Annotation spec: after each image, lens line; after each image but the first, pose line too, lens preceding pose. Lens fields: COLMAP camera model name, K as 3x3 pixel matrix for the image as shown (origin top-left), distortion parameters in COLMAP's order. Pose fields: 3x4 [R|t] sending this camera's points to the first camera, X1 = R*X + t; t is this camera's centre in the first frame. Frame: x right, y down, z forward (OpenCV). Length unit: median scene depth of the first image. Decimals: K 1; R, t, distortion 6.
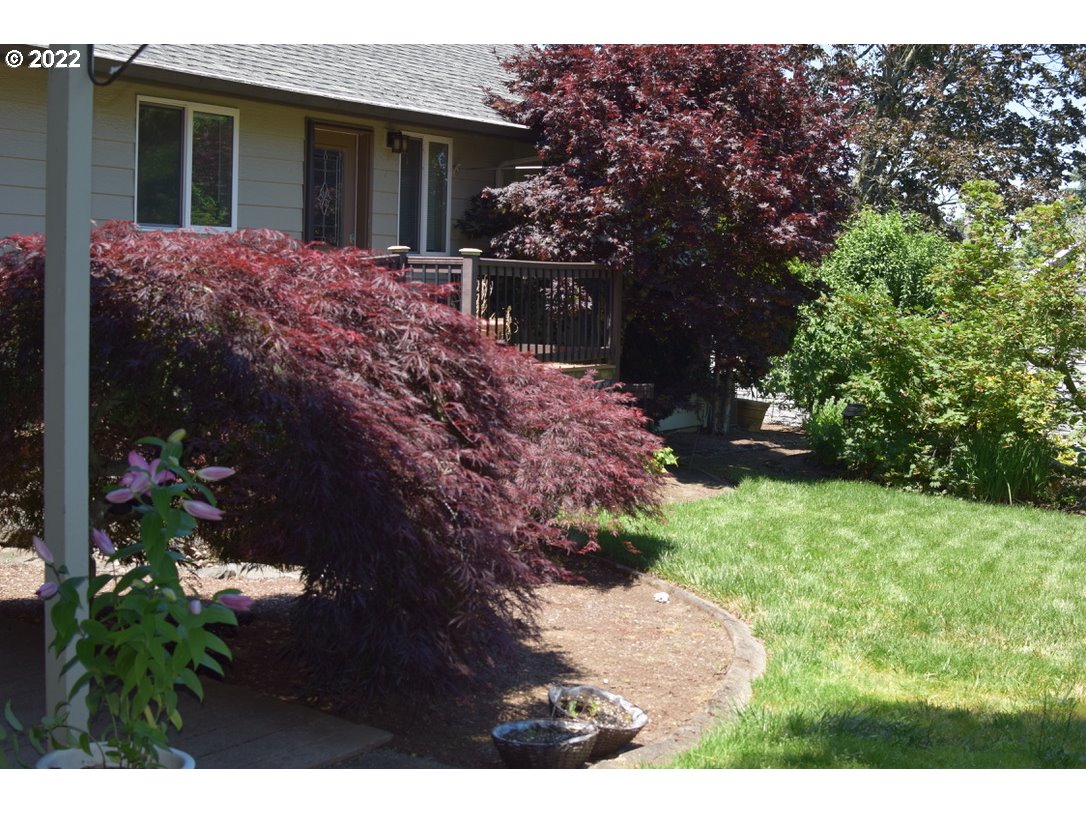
lens RADIAL K [[1671.4, 0, 552.5], [0, 1671.4, 413.1], [0, 0, 1]] dist [-0.159445, 0.000000]
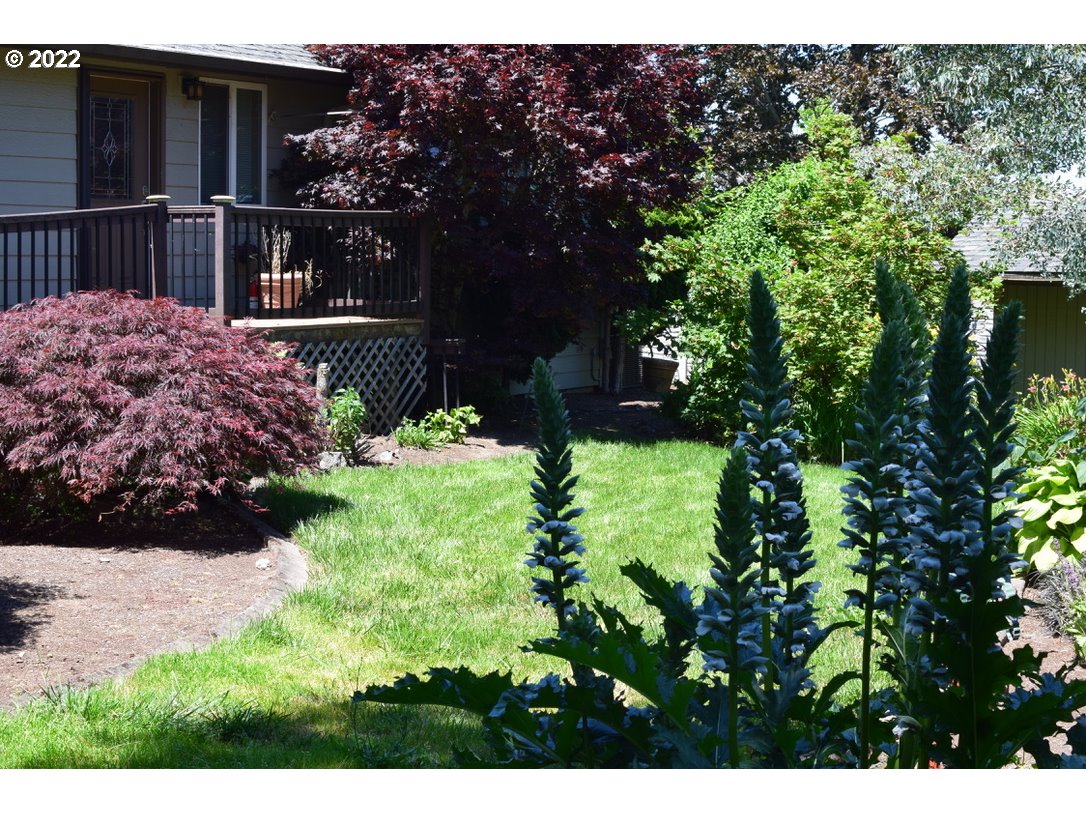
lens RADIAL K [[1671.4, 0, 544.3], [0, 1671.4, 413.8], [0, 0, 1]] dist [-0.159445, 0.000000]
pose [[0.998313, -0.007531, -0.057564, 0.166469], [0.008577, 0.999802, 0.017944, 0.008591], [0.057418, -0.018407, 0.998181, 0.065232]]
